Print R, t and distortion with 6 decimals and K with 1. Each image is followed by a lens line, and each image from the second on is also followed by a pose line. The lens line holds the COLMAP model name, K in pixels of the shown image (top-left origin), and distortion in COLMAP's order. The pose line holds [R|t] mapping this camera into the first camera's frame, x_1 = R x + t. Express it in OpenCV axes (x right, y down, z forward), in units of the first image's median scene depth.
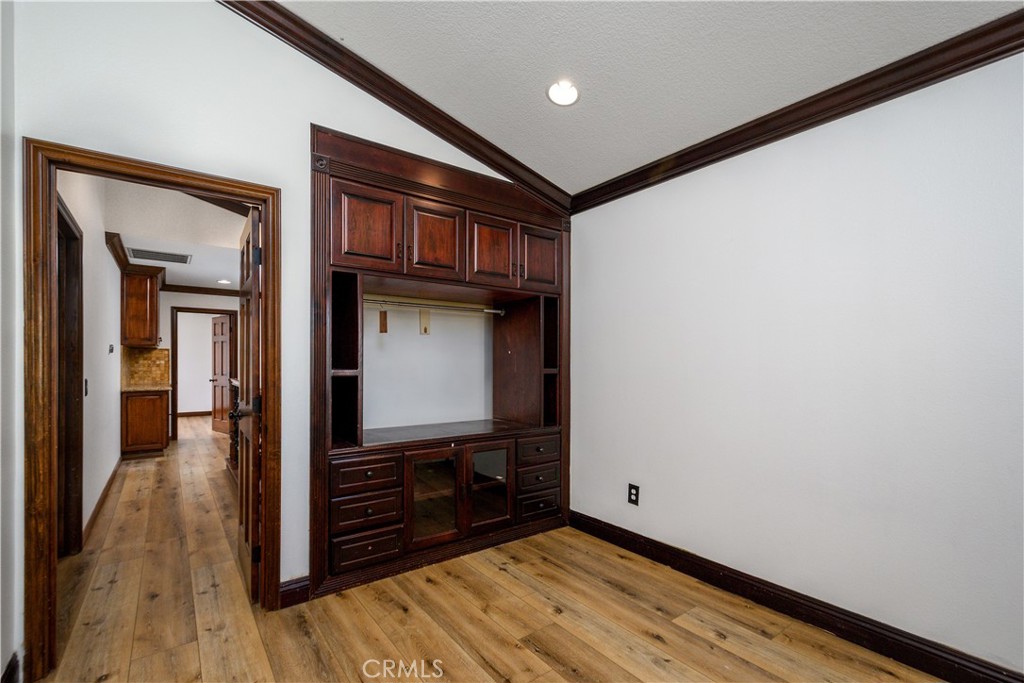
lens RADIAL K [[453.7, 0, 498.6], [0, 453.7, 367.8], [0, 0, 1]] dist [0.014965, -0.000241]
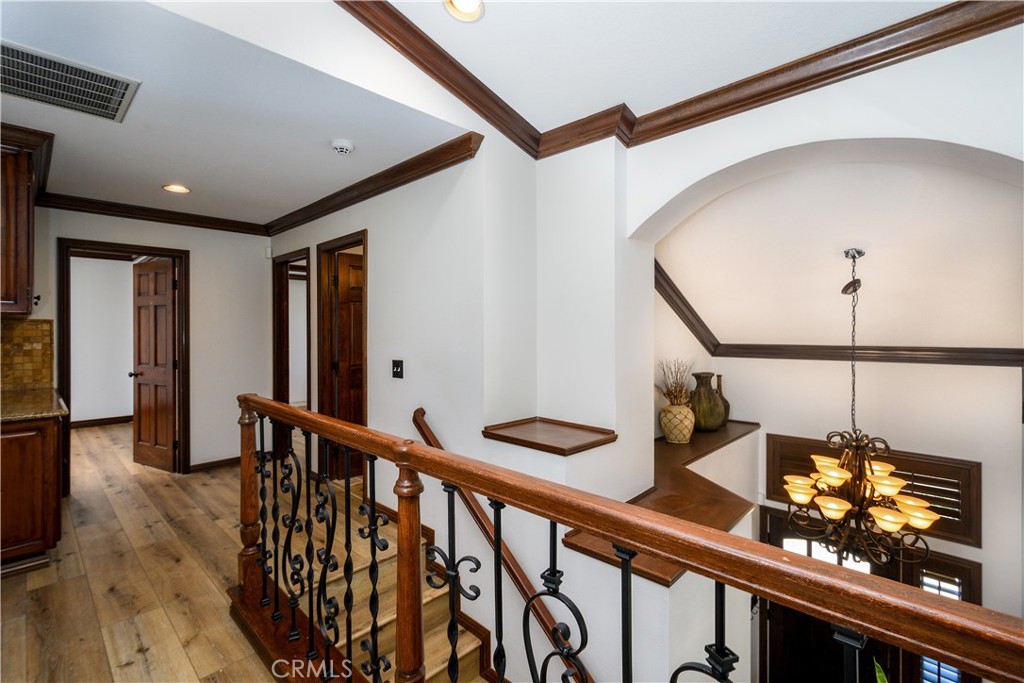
lens RADIAL K [[464.6, 0, 510.8], [0, 464.6, 329.5], [0, 0, 1]] dist [-0.000577, -0.000102]
pose [[0.984019, -0.007348, 0.177909, -0.268067], [0.009596, 0.999885, -0.011777, -0.017163], [-0.177802, 0.013296, 0.983976, 0.345569]]
